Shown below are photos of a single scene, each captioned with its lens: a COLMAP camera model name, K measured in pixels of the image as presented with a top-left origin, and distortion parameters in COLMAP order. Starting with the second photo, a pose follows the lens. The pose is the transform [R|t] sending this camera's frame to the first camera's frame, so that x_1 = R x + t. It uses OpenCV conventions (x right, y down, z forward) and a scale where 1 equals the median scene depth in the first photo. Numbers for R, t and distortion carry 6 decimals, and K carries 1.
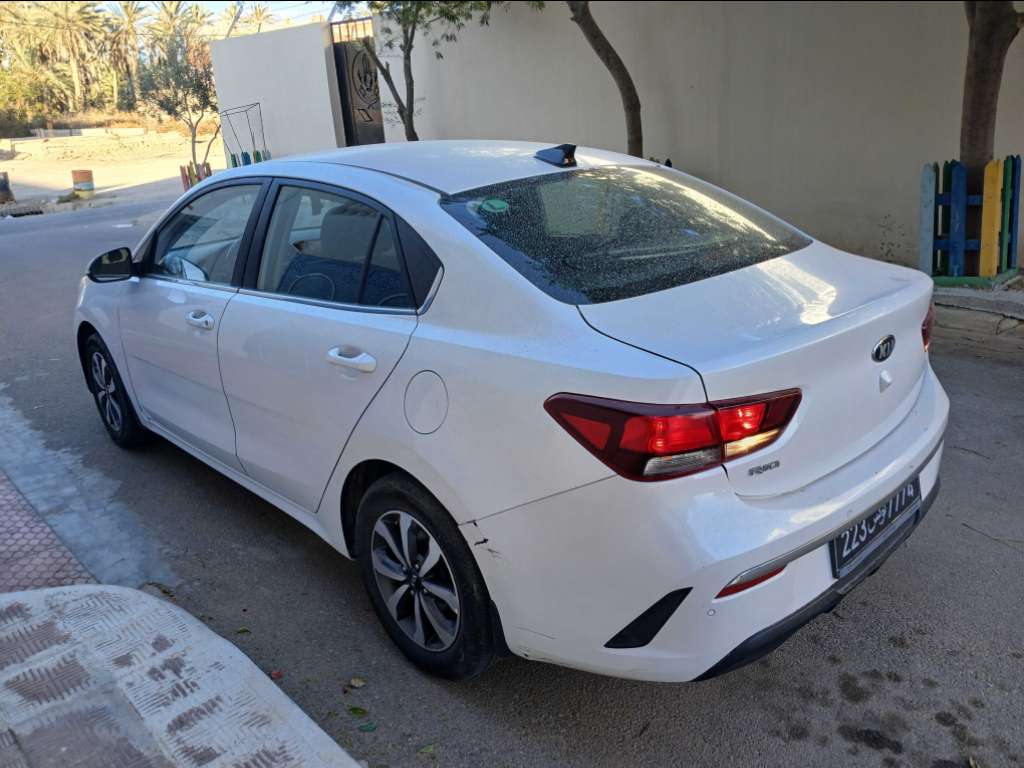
lens RADIAL K [[776.8, 0, 512.0], [0, 776.8, 384.0], [0, 0, 1]] dist [0.030804, -0.102090]
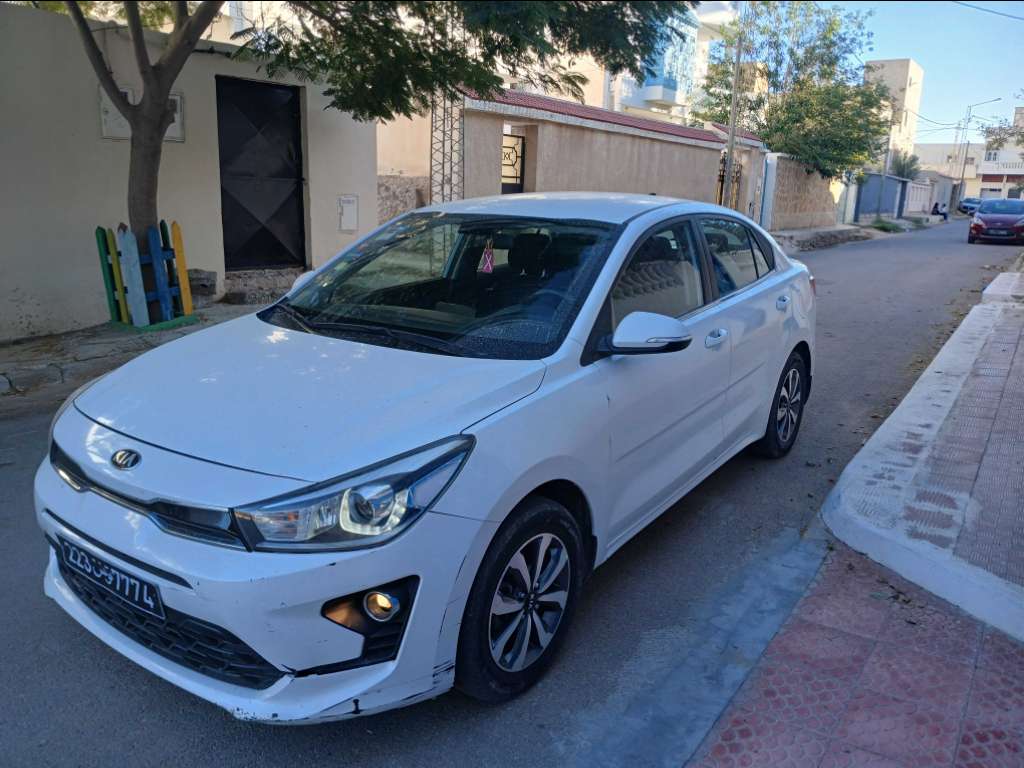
lens RADIAL K [[776.8, 0, 512.0], [0, 776.8, 384.0], [0, 0, 1]] dist [0.030804, -0.102090]
pose [[-0.172671, -0.214638, 0.961309, -1.301729], [0.319701, 0.910916, 0.260811, -0.367867], [-0.931652, 0.352367, -0.088669, 1.250017]]
